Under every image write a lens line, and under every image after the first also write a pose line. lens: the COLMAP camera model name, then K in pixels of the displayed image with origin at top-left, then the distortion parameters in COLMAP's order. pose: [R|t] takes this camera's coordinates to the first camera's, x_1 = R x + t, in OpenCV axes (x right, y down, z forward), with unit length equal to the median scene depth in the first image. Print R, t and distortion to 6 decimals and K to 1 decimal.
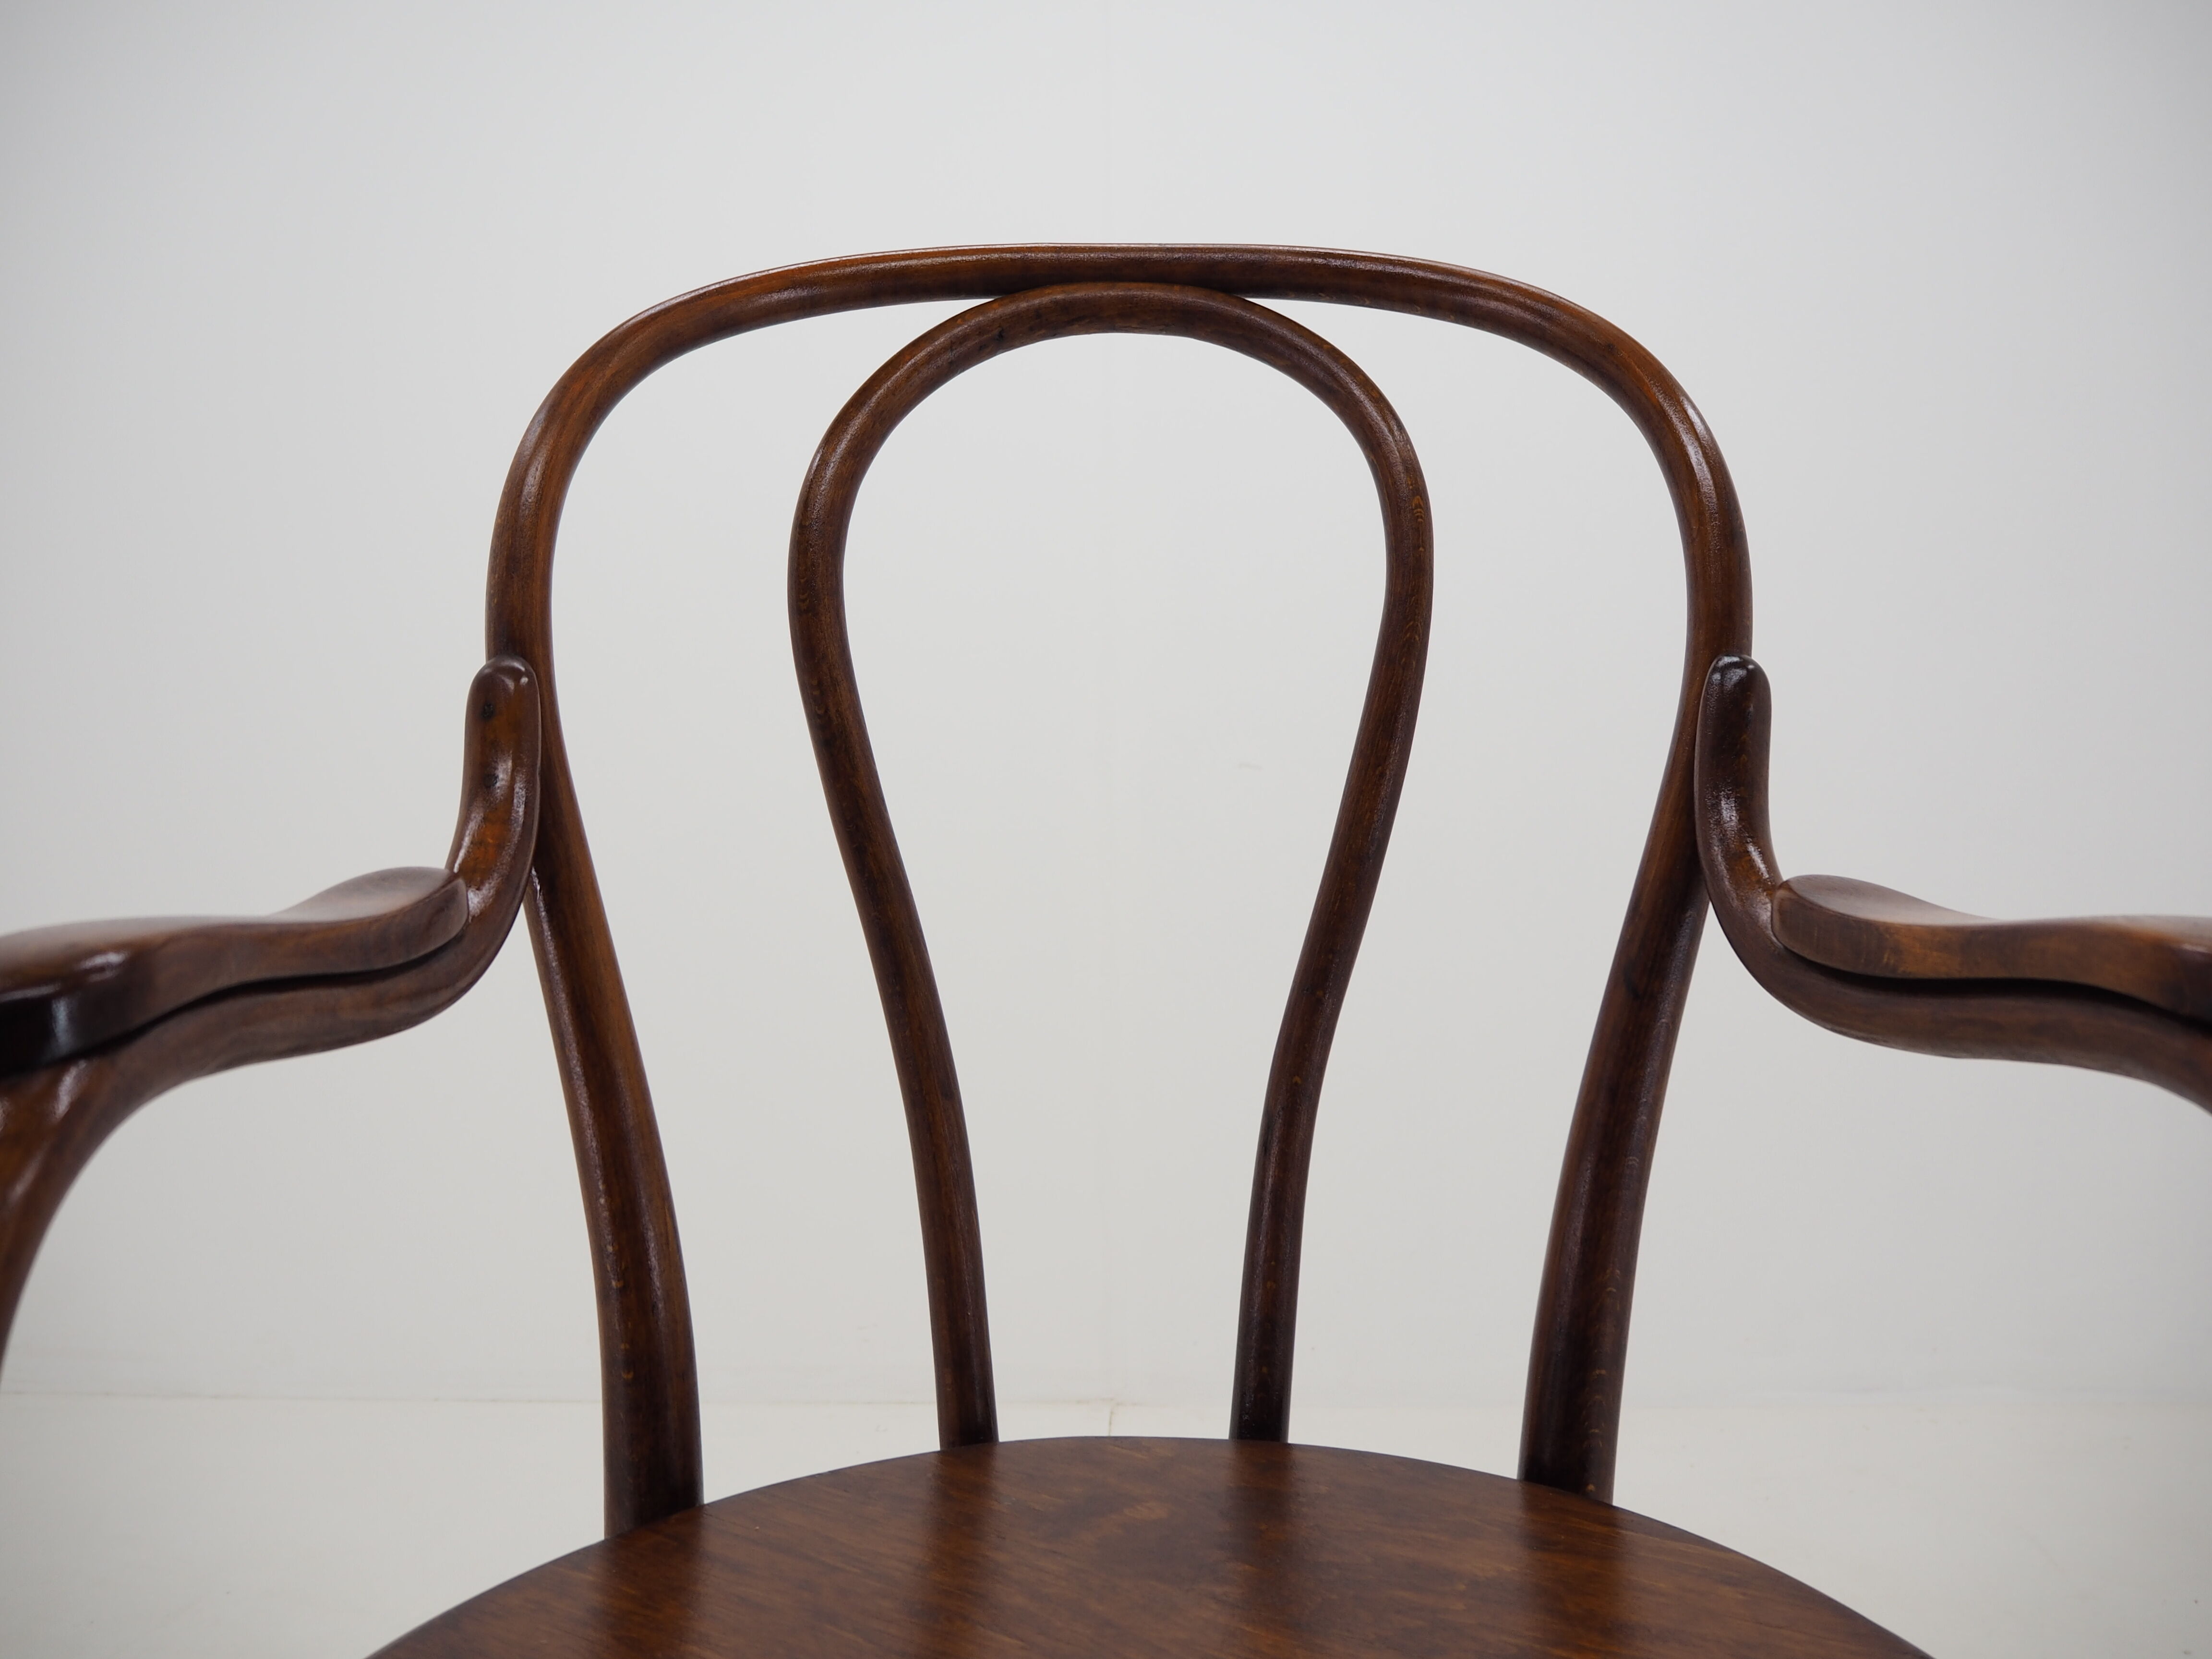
lens RADIAL K [[1822.9, 0, 1105.4], [0, 1822.9, 837.0], [0, 0, 1]] dist [-0.040147, 0.012563]
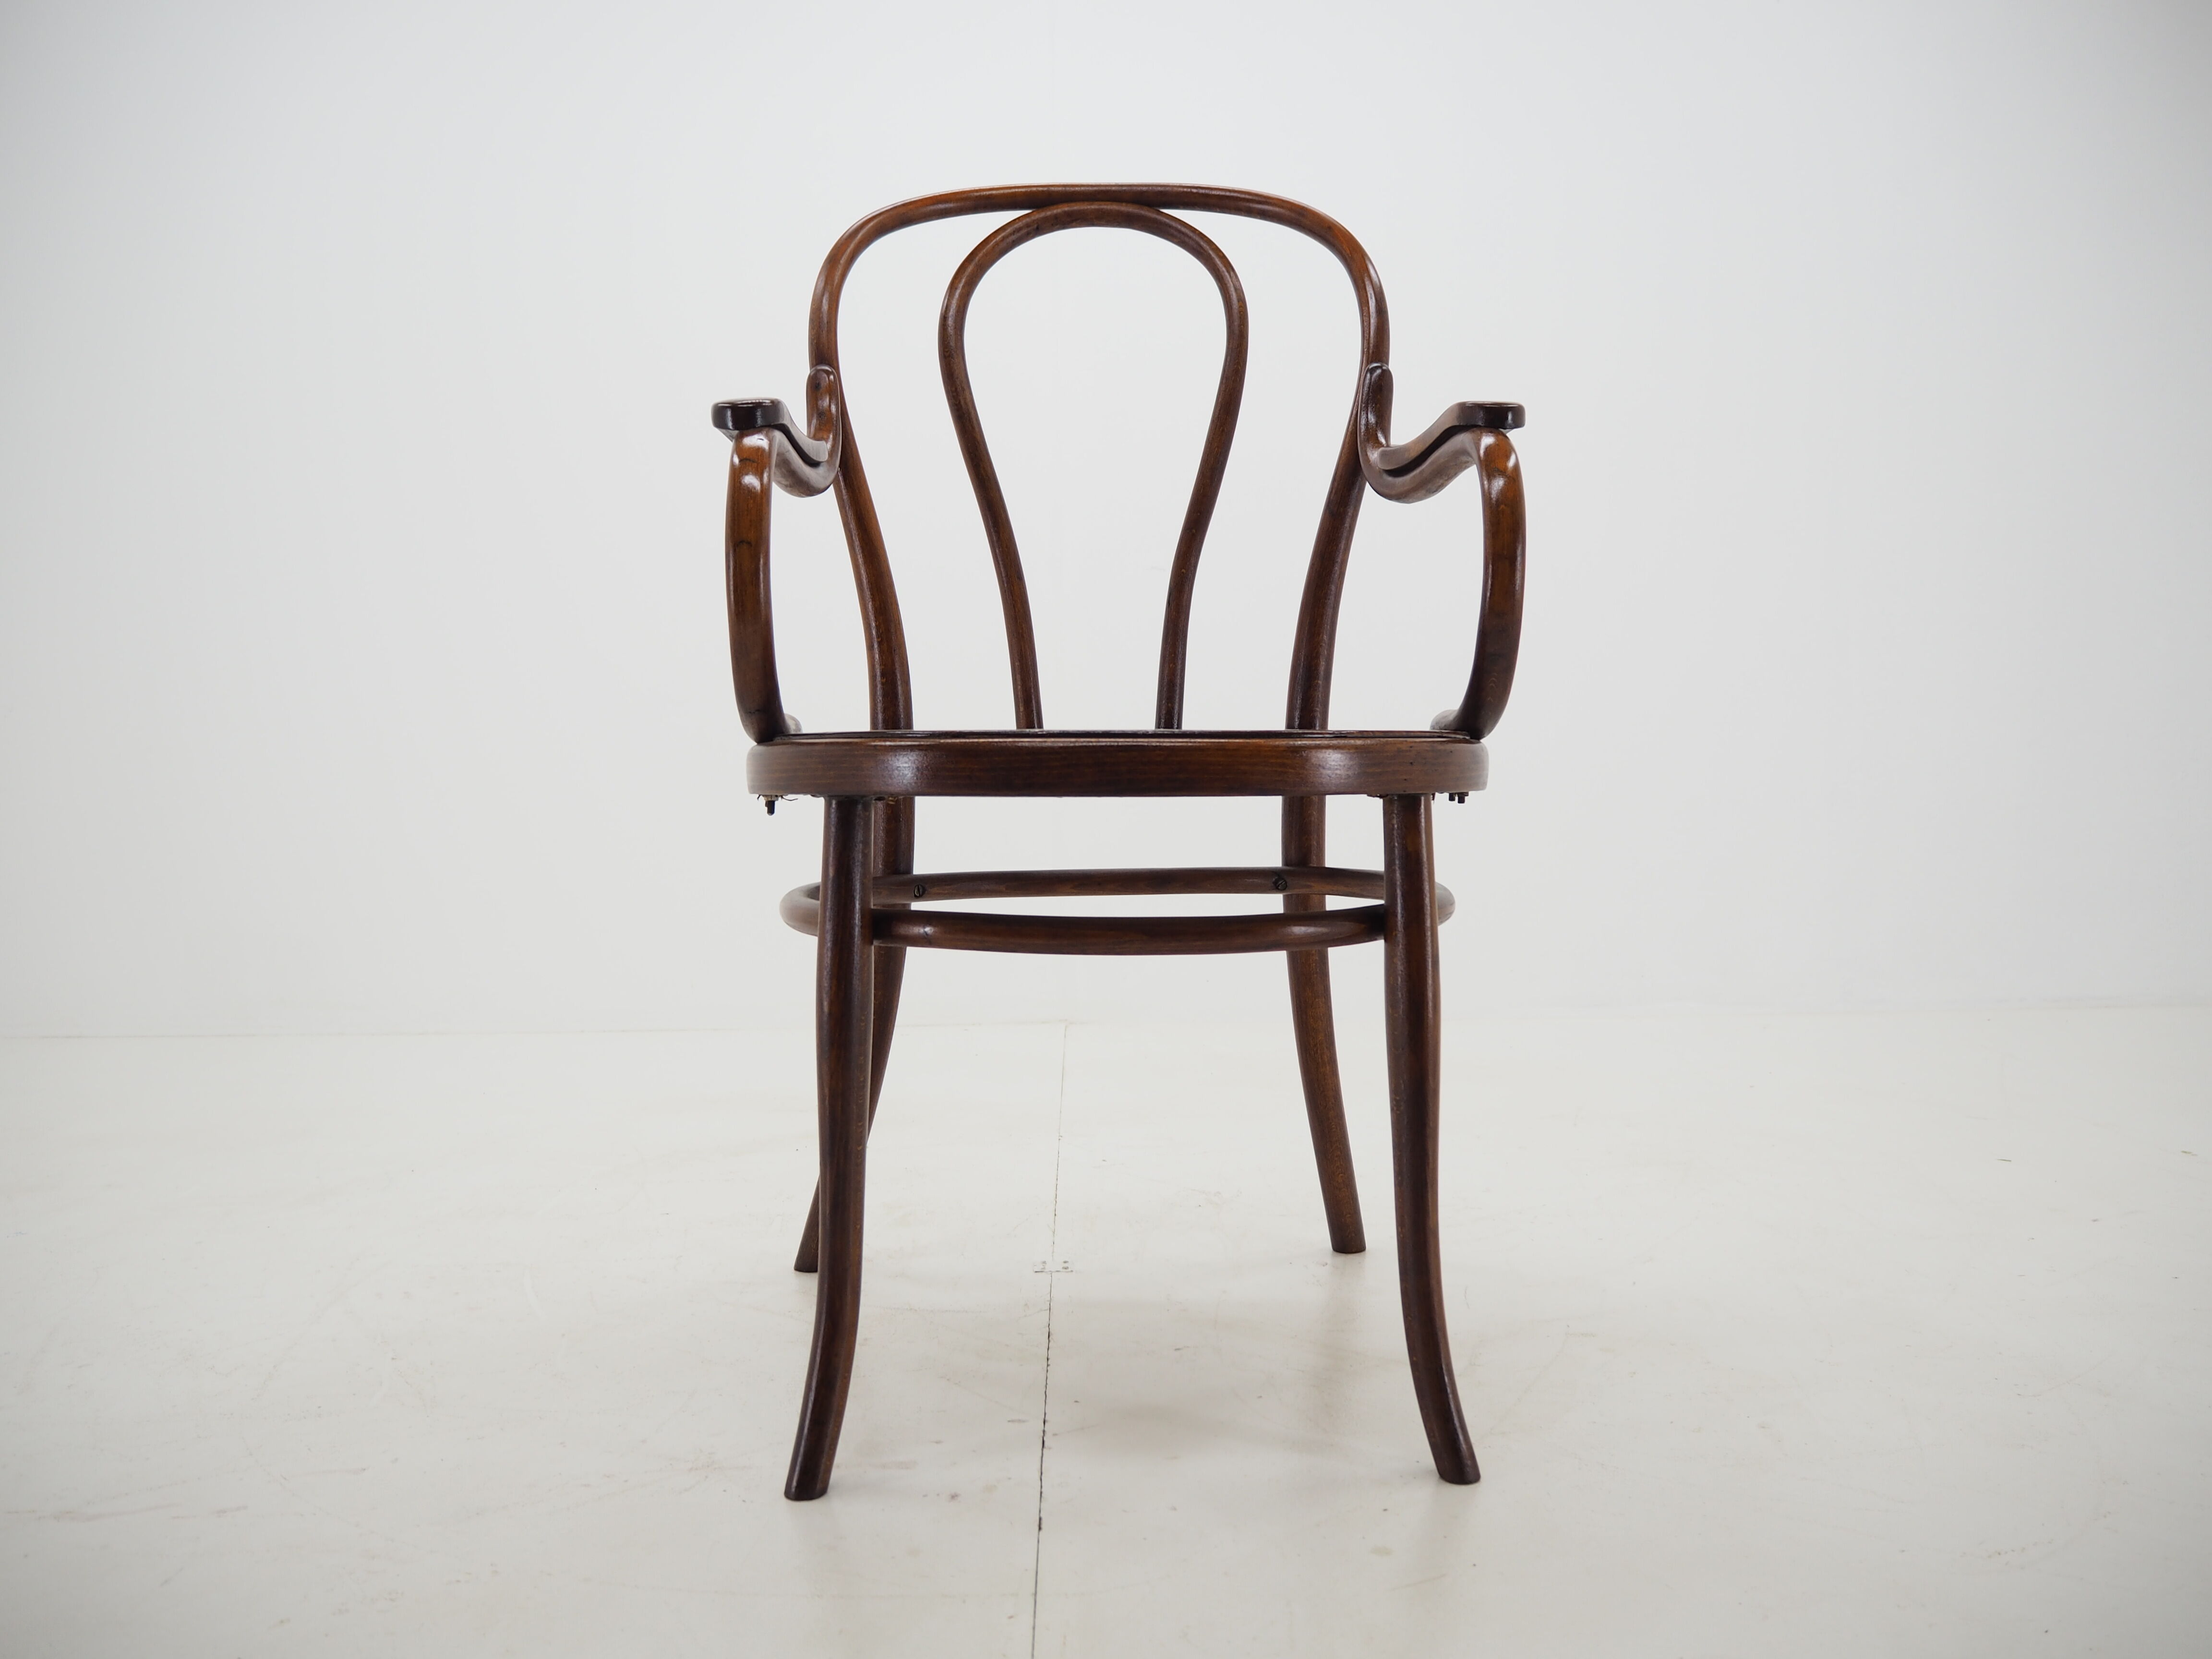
lens RADIAL K [[1822.9, 0, 1106.7], [0, 1822.9, 804.7], [0, 0, 1]] dist [-0.040147, 0.012563]
pose [[0.999825, -0.011386, 0.014840, -0.019481], [0.011533, 0.999885, -0.009862, 0.427258], [-0.014726, 0.010031, 0.999841, -1.122873]]
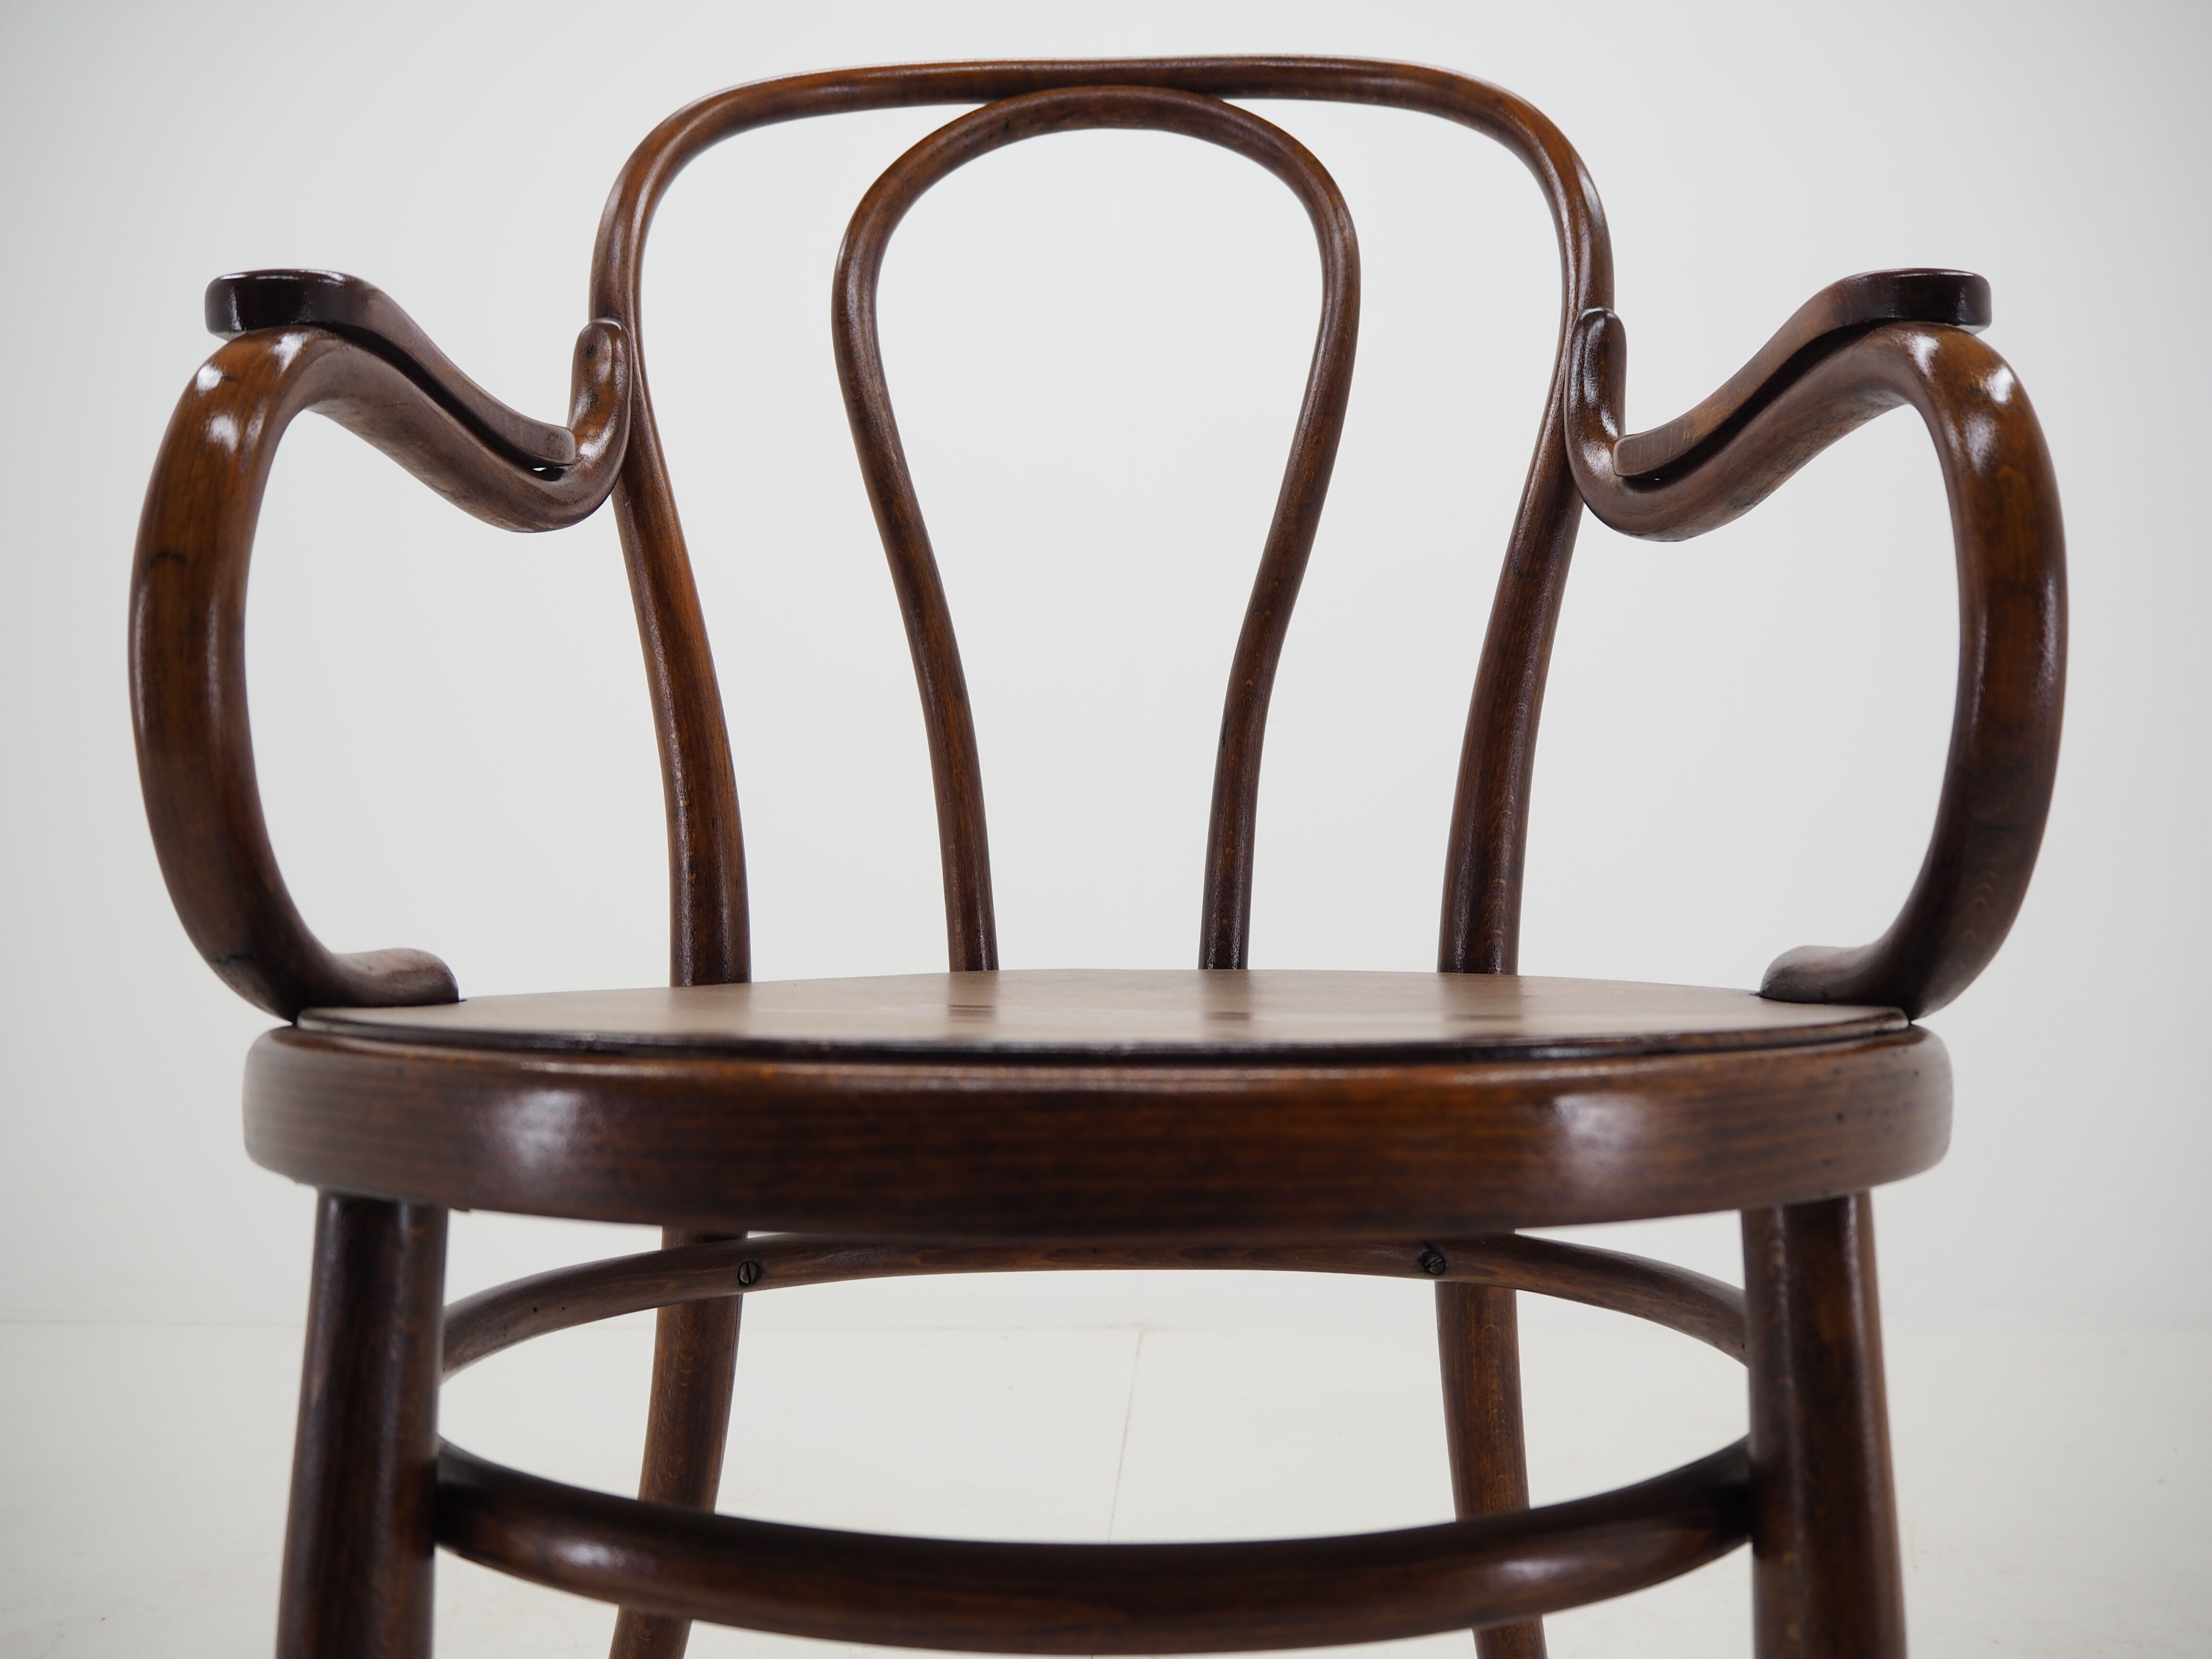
lens RADIAL K [[1822.9, 0, 1095.8], [0, 1822.9, 836.8], [0, 0, 1]] dist [-0.040147, 0.012563]
pose [[0.999307, -0.008532, -0.036221, 0.046676], [0.005193, 0.995810, -0.091299, 0.344076], [0.036848, 0.091048, 0.995165, -0.185718]]
